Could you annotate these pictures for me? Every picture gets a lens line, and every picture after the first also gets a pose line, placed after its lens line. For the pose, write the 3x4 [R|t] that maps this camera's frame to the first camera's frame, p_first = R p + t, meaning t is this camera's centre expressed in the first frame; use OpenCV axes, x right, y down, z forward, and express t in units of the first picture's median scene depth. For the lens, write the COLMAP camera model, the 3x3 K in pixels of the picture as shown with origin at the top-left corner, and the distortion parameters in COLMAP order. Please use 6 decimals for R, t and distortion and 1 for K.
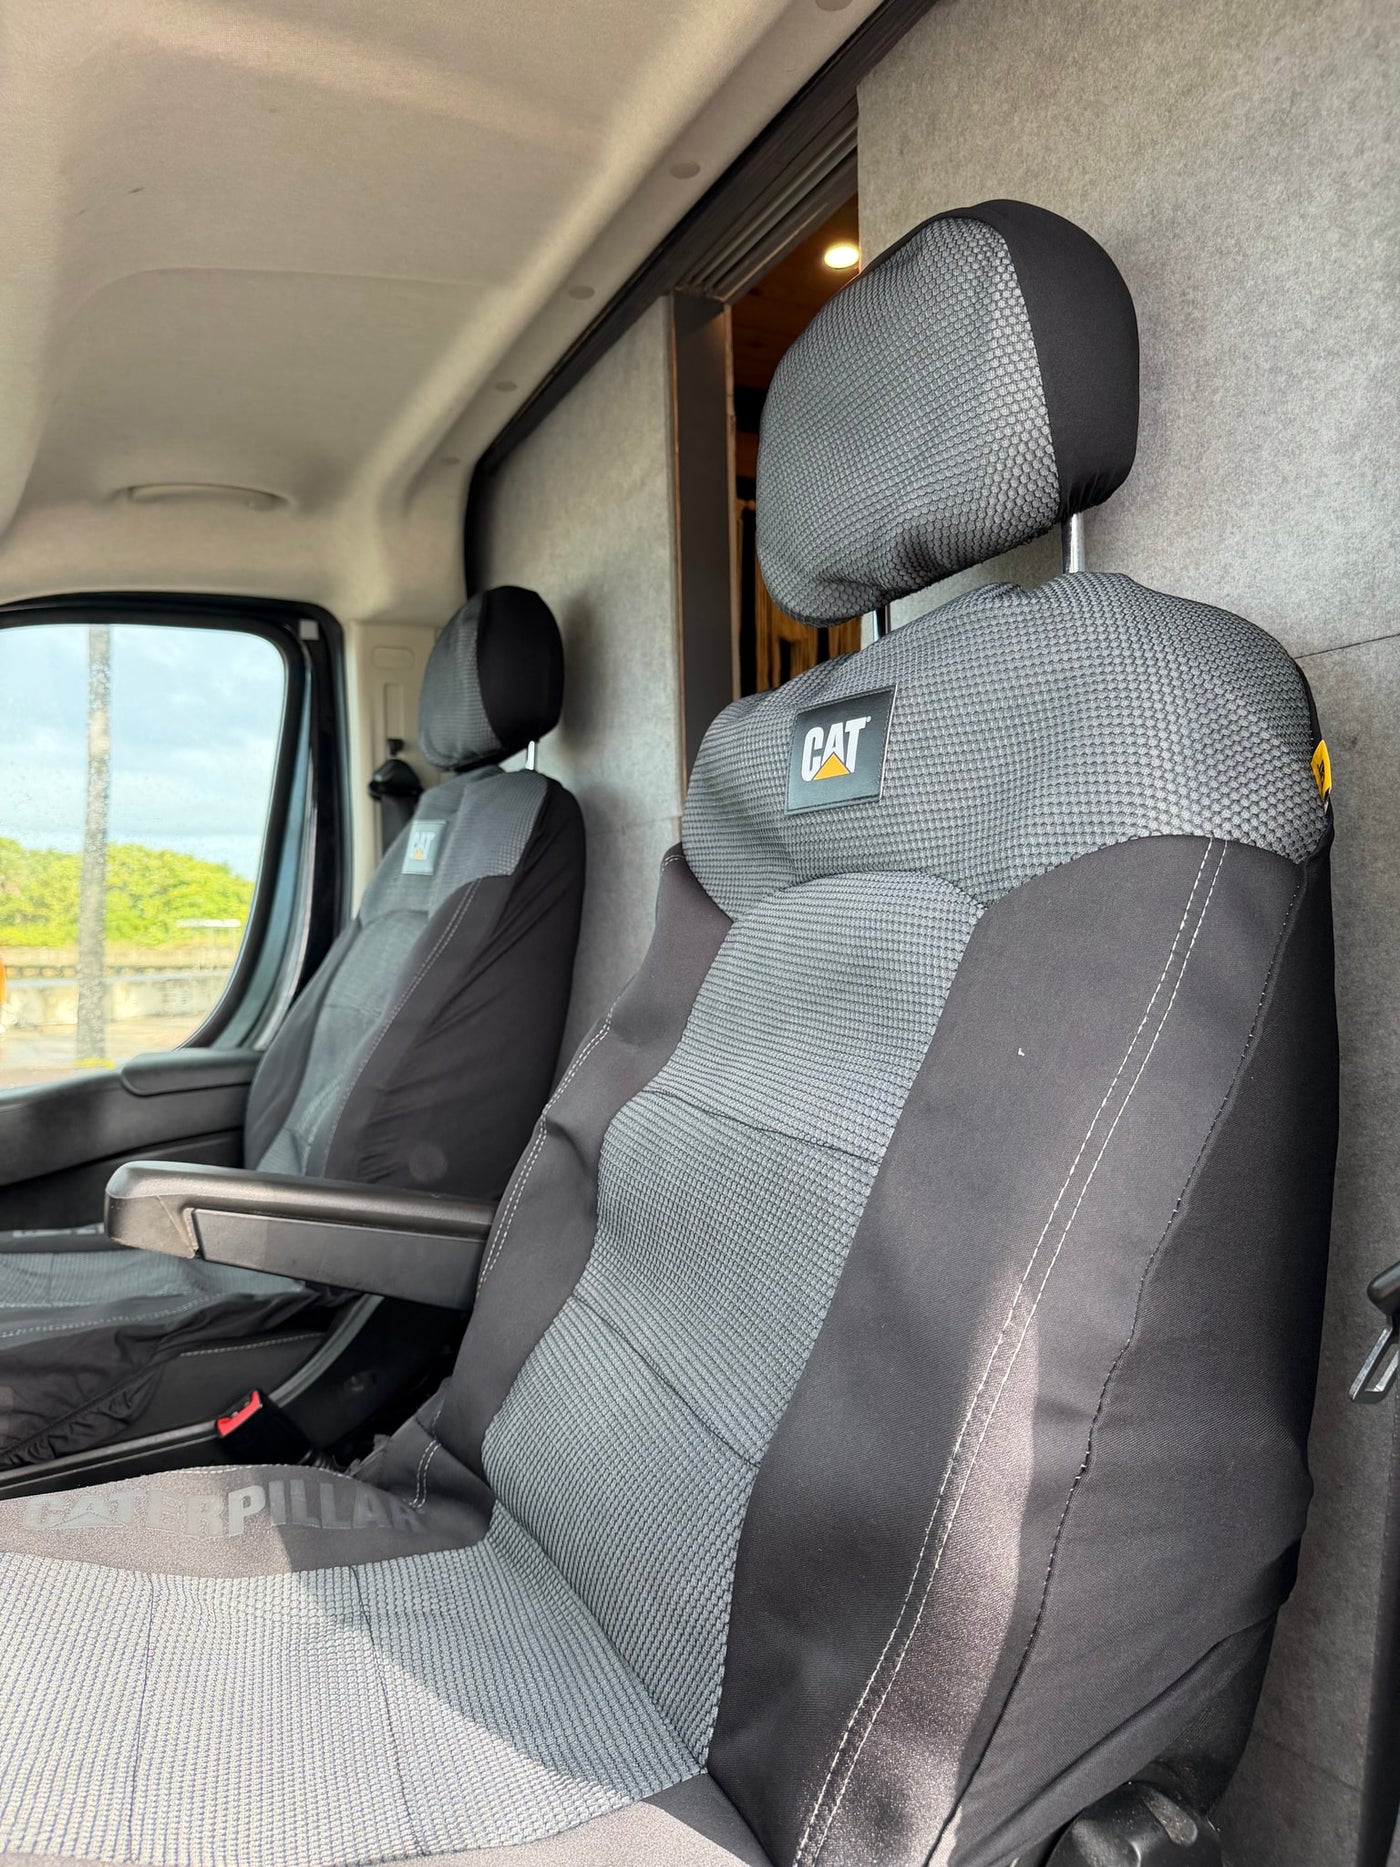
lens RADIAL K [[1297.0, 0, 701.3], [0, 1297.0, 980.3], [0, 0, 1]] dist [0.032185, -0.002304]
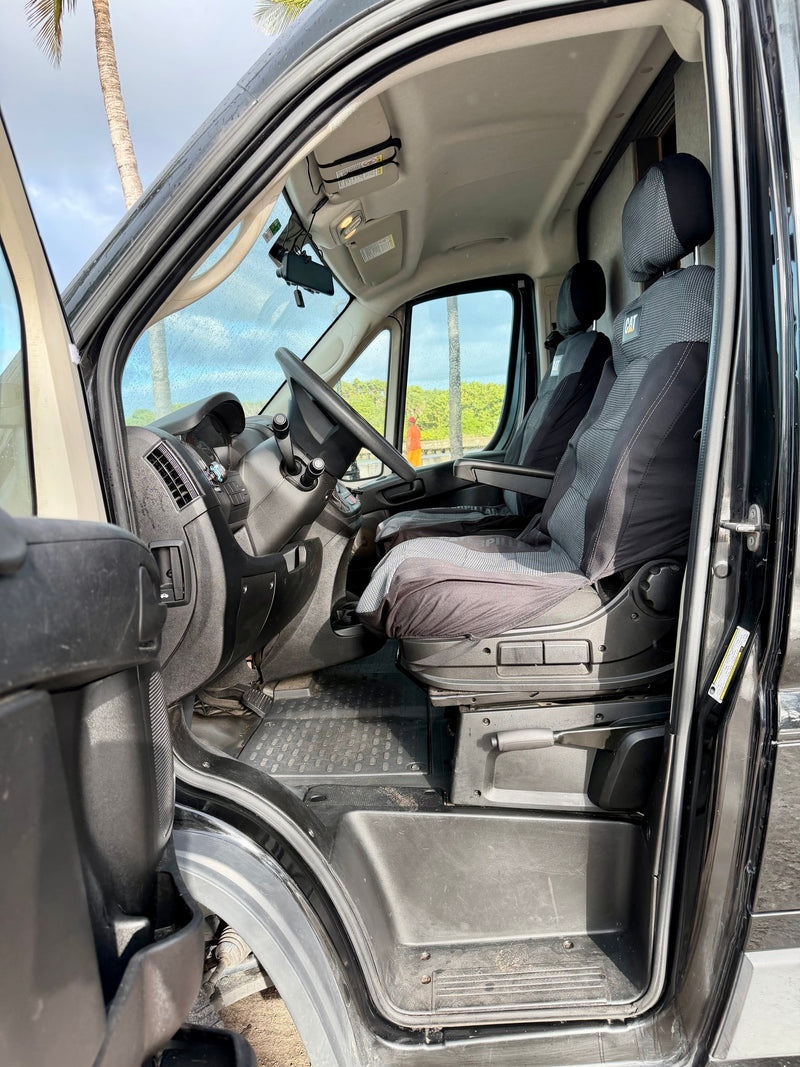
lens RADIAL K [[917.9, 0, 400.0], [0, 917.9, 533.5], [0, 0, 1]] dist [0.002477, 0.001116]
pose [[0.872931, -0.027464, -0.487070, 0.416994], [0.063685, 0.996285, 0.057960, 0.112579], [0.483669, -0.081615, 0.871438, -0.839425]]
